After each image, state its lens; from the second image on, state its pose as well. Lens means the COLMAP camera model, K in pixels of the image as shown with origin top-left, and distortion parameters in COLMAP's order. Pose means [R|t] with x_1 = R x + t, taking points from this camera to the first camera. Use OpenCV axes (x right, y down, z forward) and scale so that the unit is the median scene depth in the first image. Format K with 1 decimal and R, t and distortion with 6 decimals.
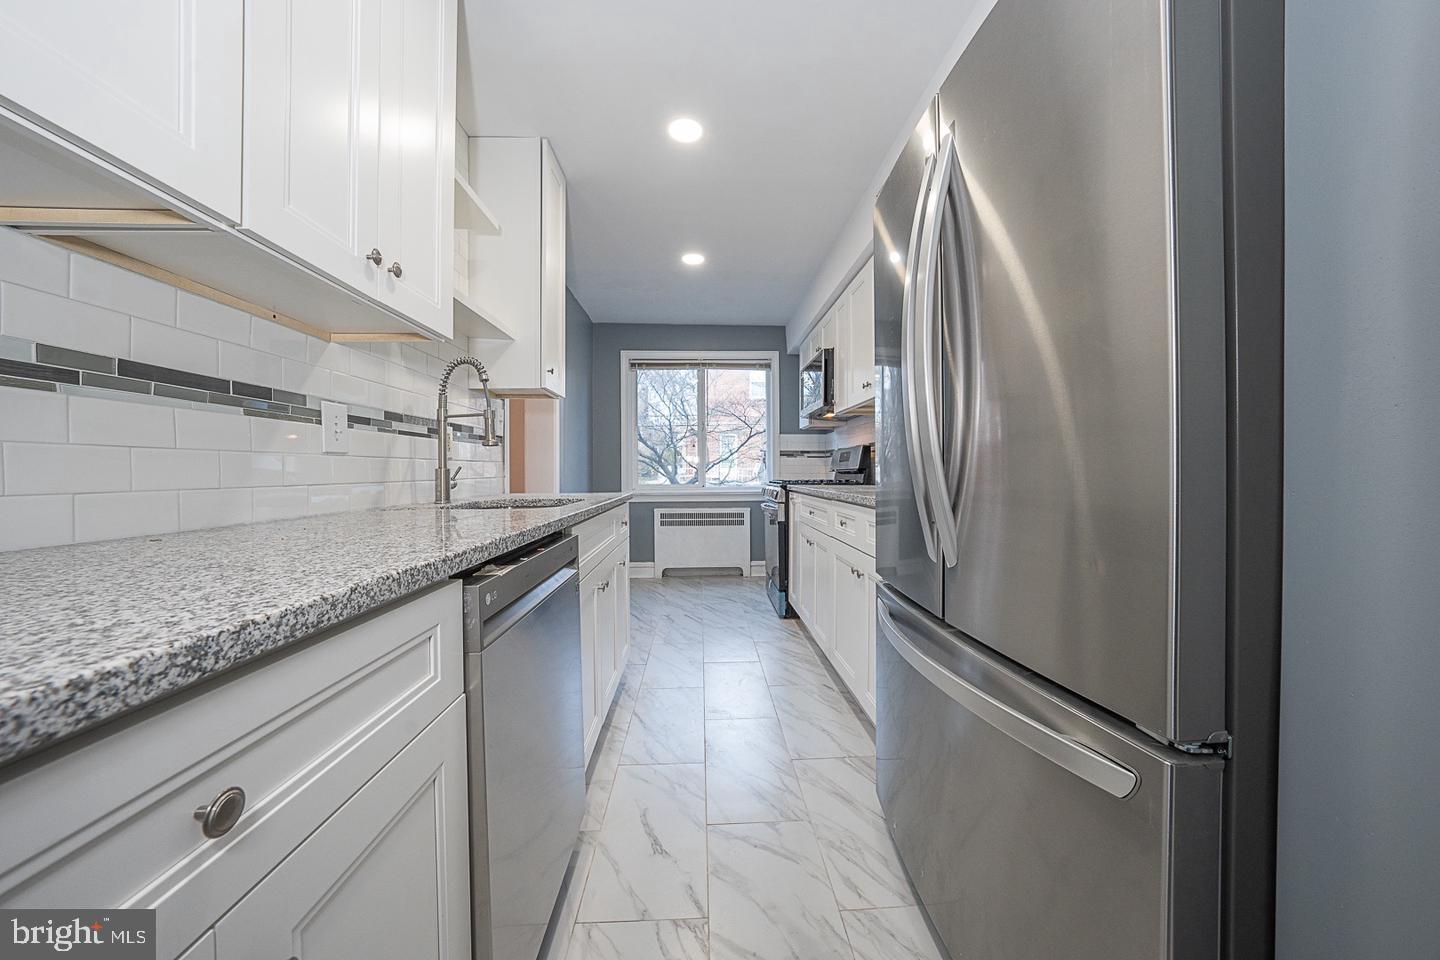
lens RADIAL K [[496.0, 0, 725.6], [0, 496.0, 474.5], [0, 0, 1]] dist [-0.021143, 0.003339]
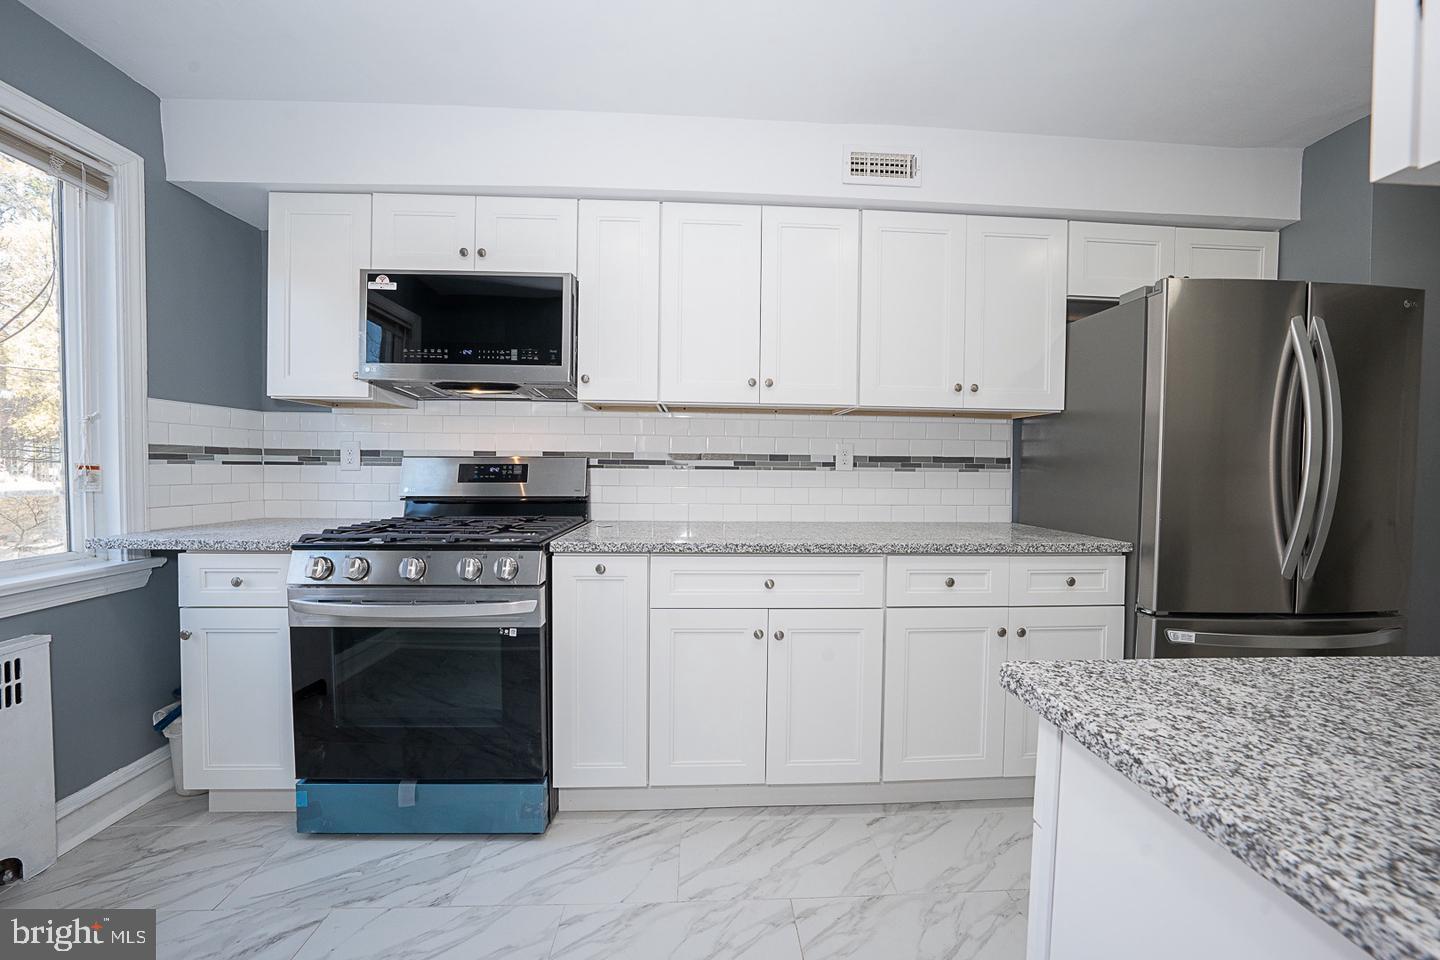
lens RADIAL K [[496.0, 0, 726.2], [0, 496.0, 478.3], [0, 0, 1]] dist [-0.021143, 0.003339]
pose [[0.004375, -0.022192, 0.999744, -0.314724], [-0.007563, 0.999724, 0.022224, -0.046793], [-0.999962, -0.007658, 0.004206, 0.797392]]
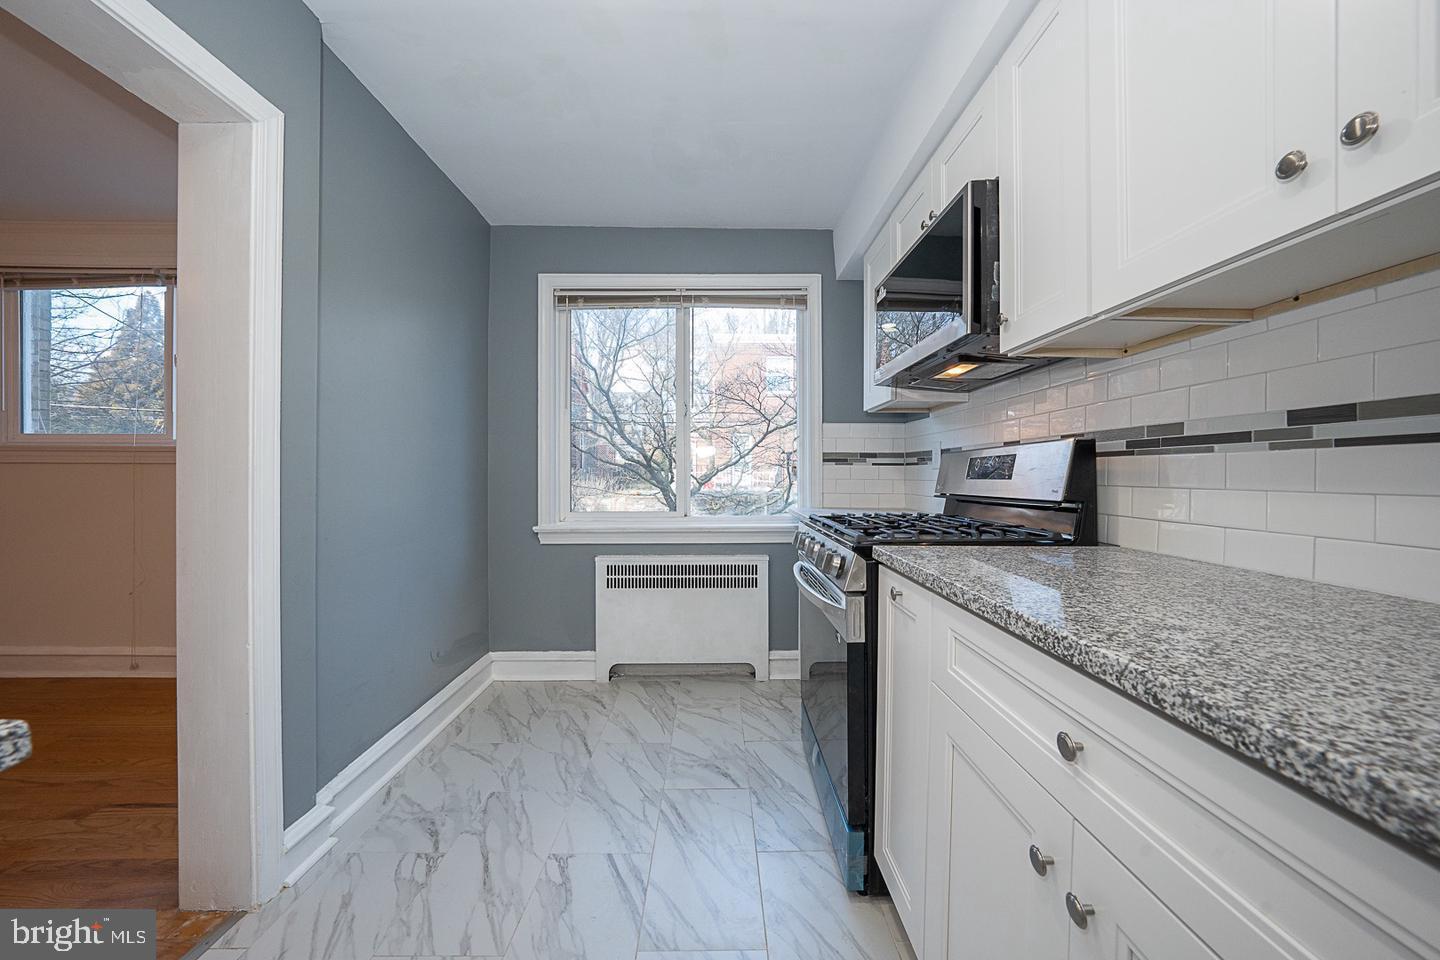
lens RADIAL K [[496.0, 0, 718.9], [0, 496.0, 476.6], [0, 0, 1]] dist [-0.021143, 0.003339]
pose [[0.998946, 0.003778, -0.045753, 0.025382], [-0.003665, 0.999990, 0.002547, -0.029736], [0.045762, -0.002377, 0.998950, 0.597898]]
